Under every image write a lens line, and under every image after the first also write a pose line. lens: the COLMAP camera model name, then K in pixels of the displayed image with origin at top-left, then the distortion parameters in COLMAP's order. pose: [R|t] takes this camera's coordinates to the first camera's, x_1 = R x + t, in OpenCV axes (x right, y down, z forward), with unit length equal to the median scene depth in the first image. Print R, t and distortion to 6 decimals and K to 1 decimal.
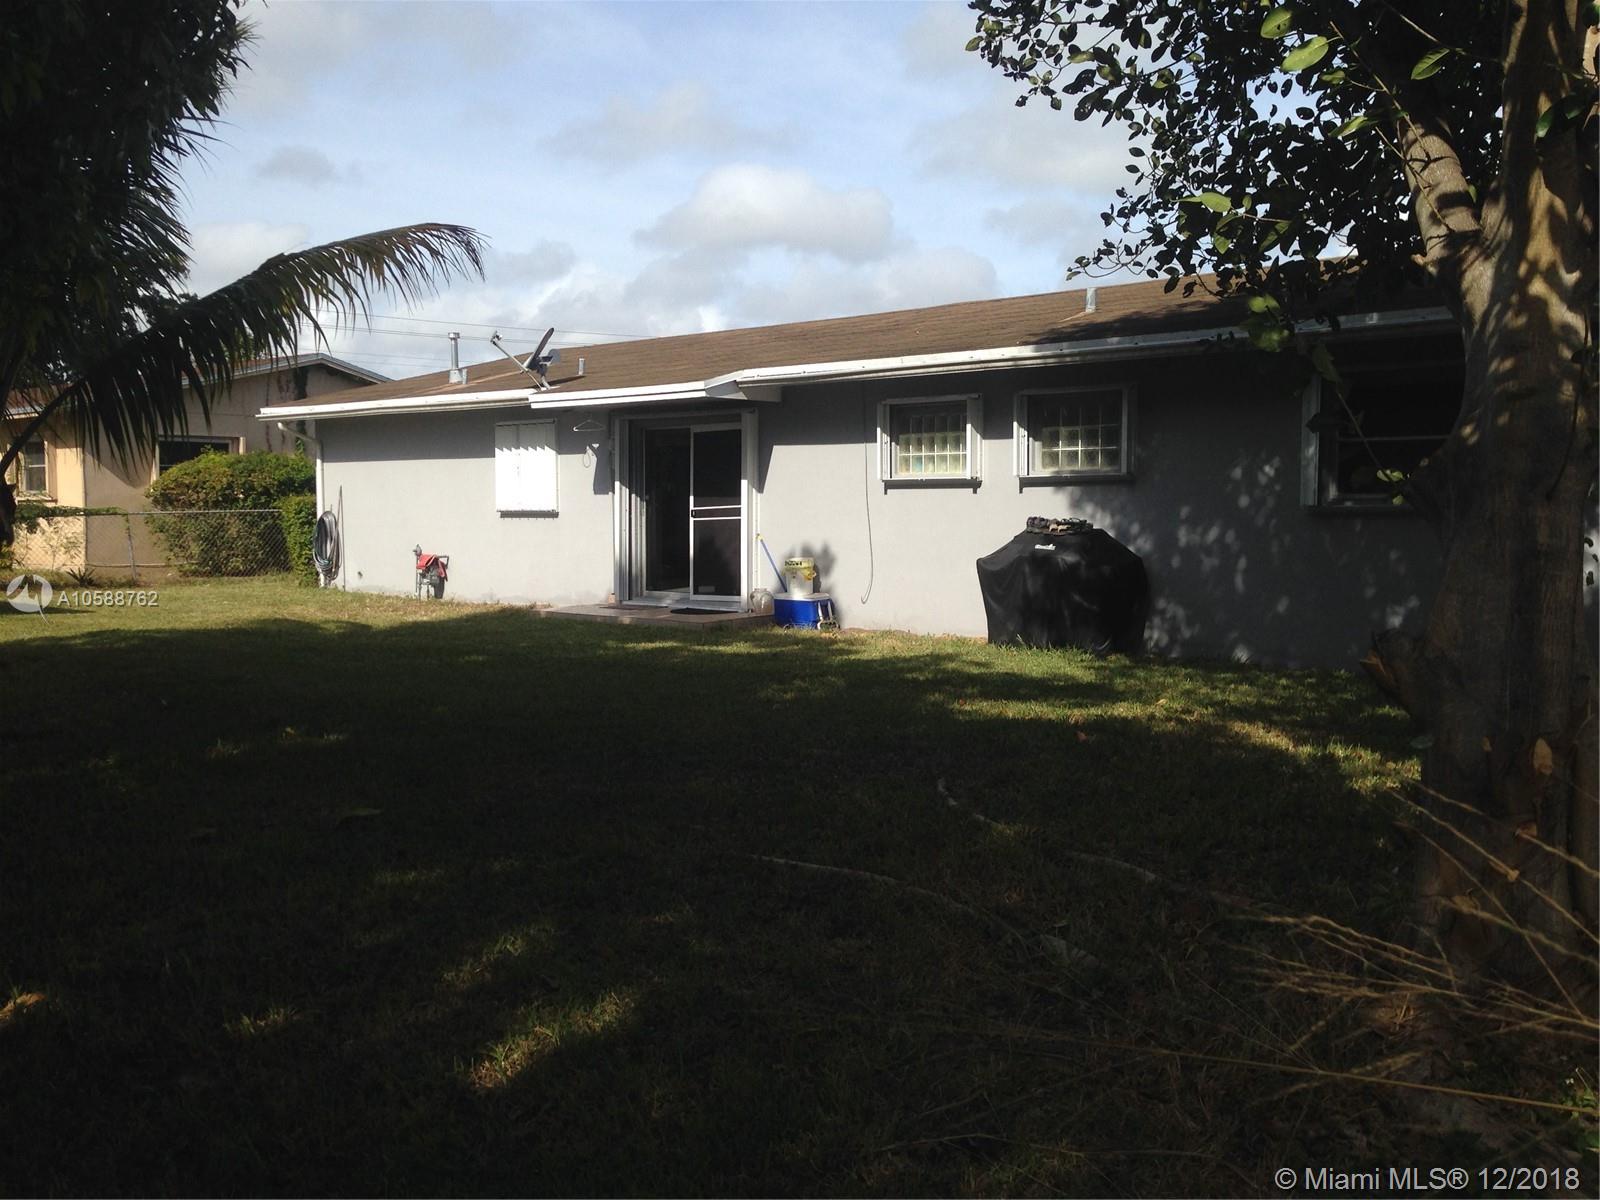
lens RADIAL K [[1450.8, 0, 800.0], [0, 1450.8, 600.0], [0, 0, 1]] dist [-0.008400, -0.008837]
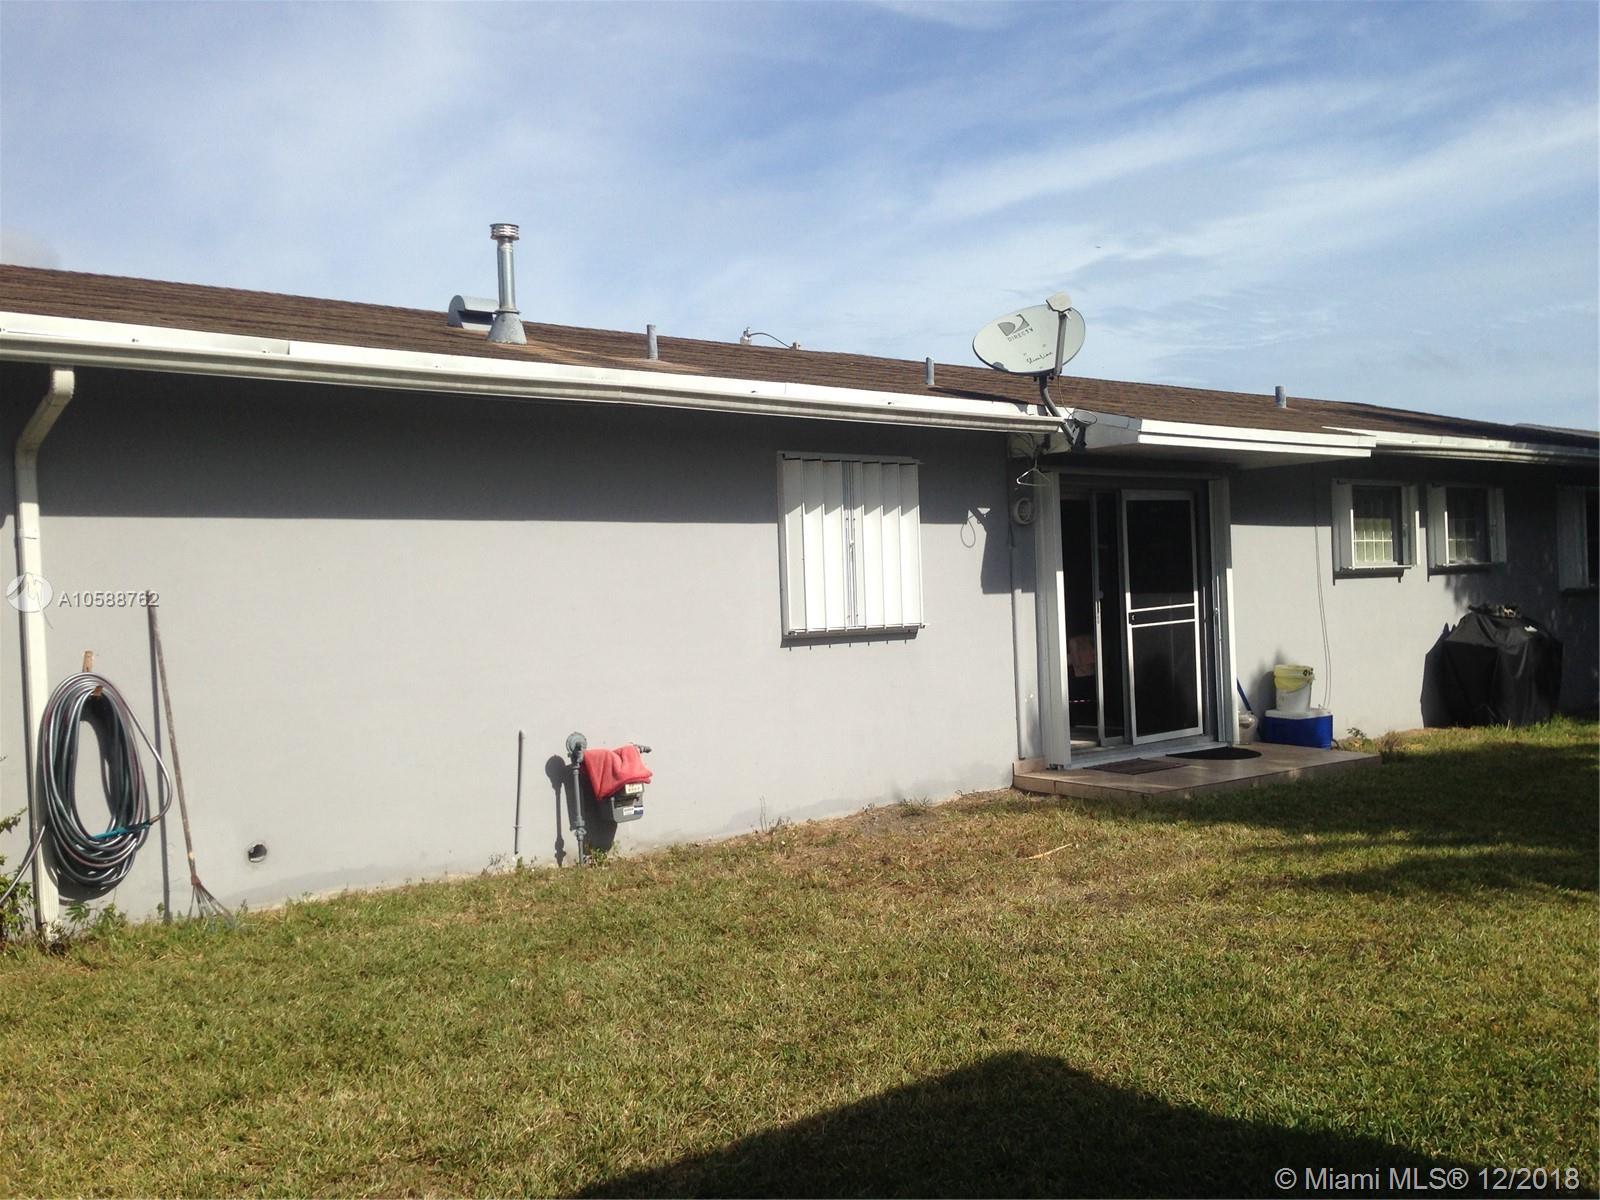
lens RADIAL K [[1450.8, 0, 800.0], [0, 1450.8, 600.0], [0, 0, 1]] dist [-0.008400, -0.008837]
pose [[0.178146, -0.018096, 0.983838, -0.724921], [0.087068, 0.996199, 0.002557, -0.078225], [-0.980144, 0.085205, 0.179045, 0.966539]]
